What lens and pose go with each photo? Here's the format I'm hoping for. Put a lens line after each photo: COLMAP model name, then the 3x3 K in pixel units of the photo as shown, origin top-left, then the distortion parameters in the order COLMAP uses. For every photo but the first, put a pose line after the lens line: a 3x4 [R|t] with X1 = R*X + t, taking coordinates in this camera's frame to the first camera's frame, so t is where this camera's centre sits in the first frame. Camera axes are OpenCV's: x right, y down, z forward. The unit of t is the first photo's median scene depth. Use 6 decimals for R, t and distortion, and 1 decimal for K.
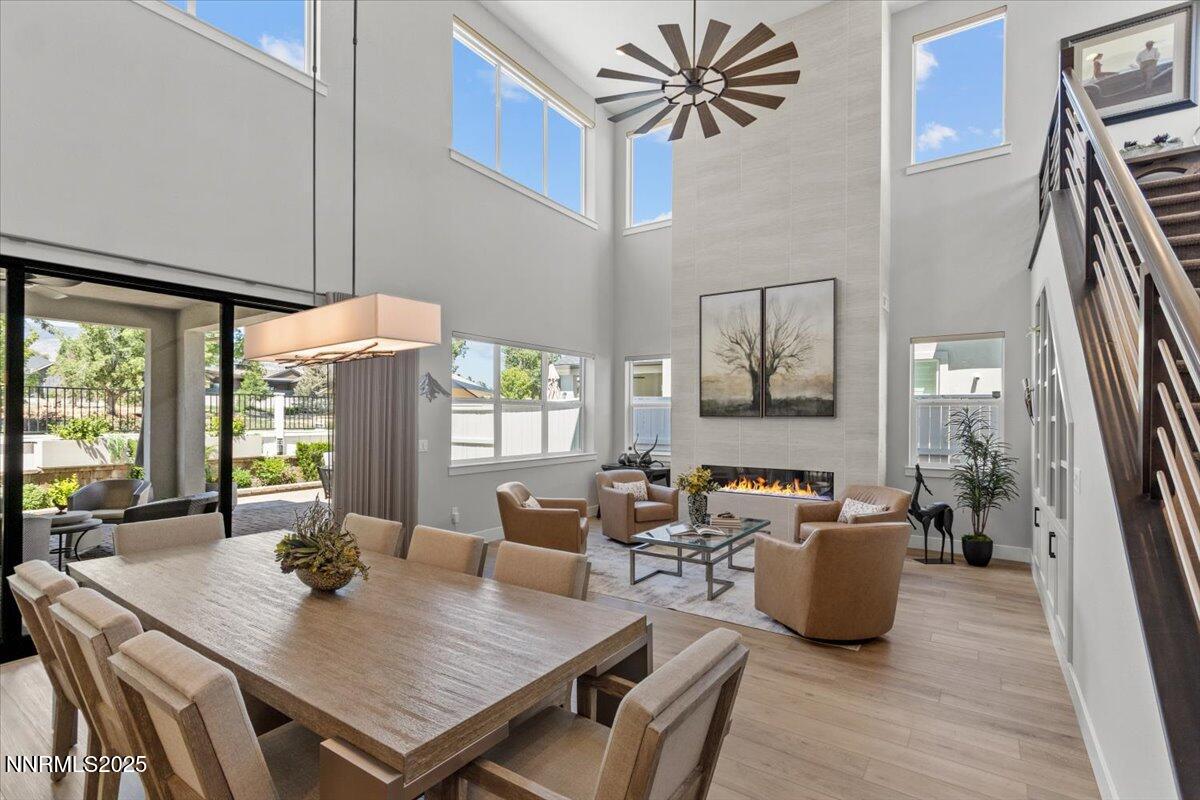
lens RADIAL K [[555.3, 0, 601.0], [0, 555.3, 416.1], [0, 0, 1]] dist [0.005547, 0.000991]
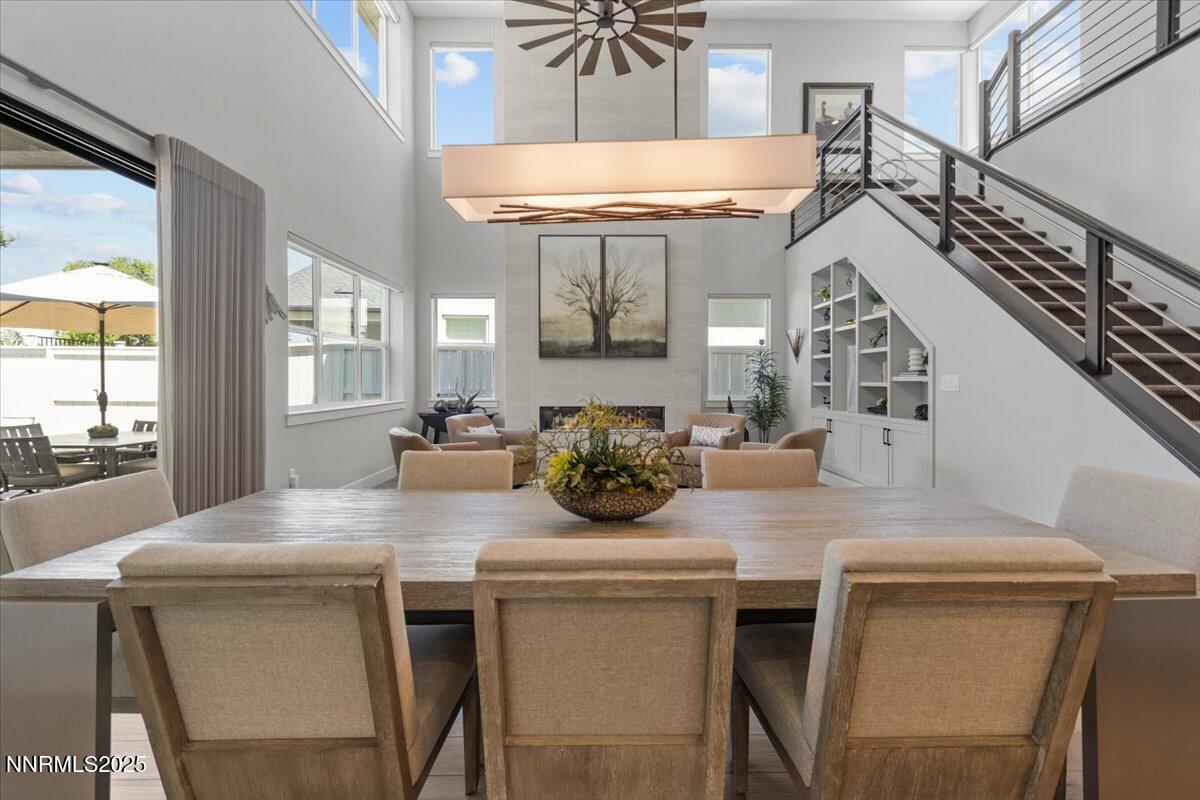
lens RADIAL K [[555.3, 0, 598.5], [0, 555.3, 383.5], [0, 0, 1]] dist [0.005547, 0.000991]
pose [[0.822325, -0.009044, 0.568946, -0.320179], [0.004153, 0.999942, 0.009893, 0.040601], [-0.569002, -0.005772, 0.822316, 0.136940]]
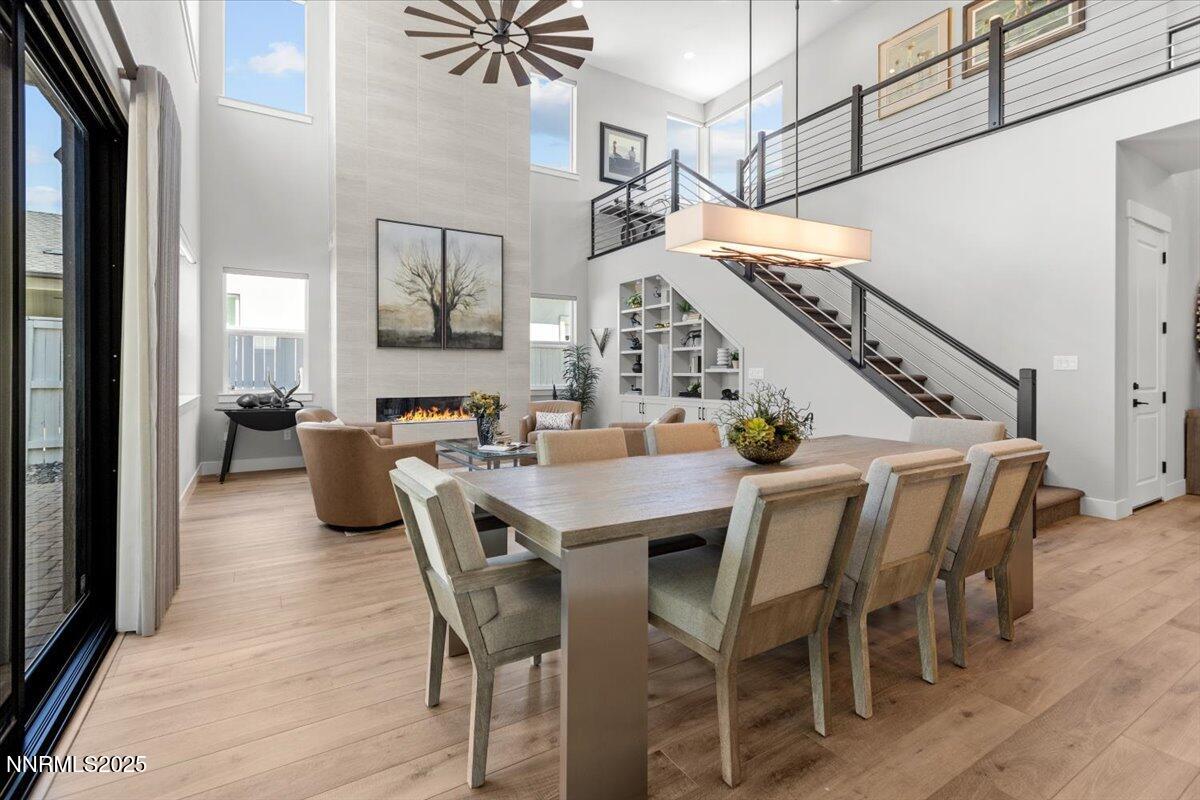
lens RADIAL K [[555.3, 0, 594.0], [0, 555.3, 372.9], [0, 0, 1]] dist [0.005547, 0.000991]
pose [[0.411972, -0.005997, 0.911177, -0.570923], [-0.000746, 0.999976, 0.006919, 0.040891], [-0.911196, -0.003530, 0.411958, 0.296189]]
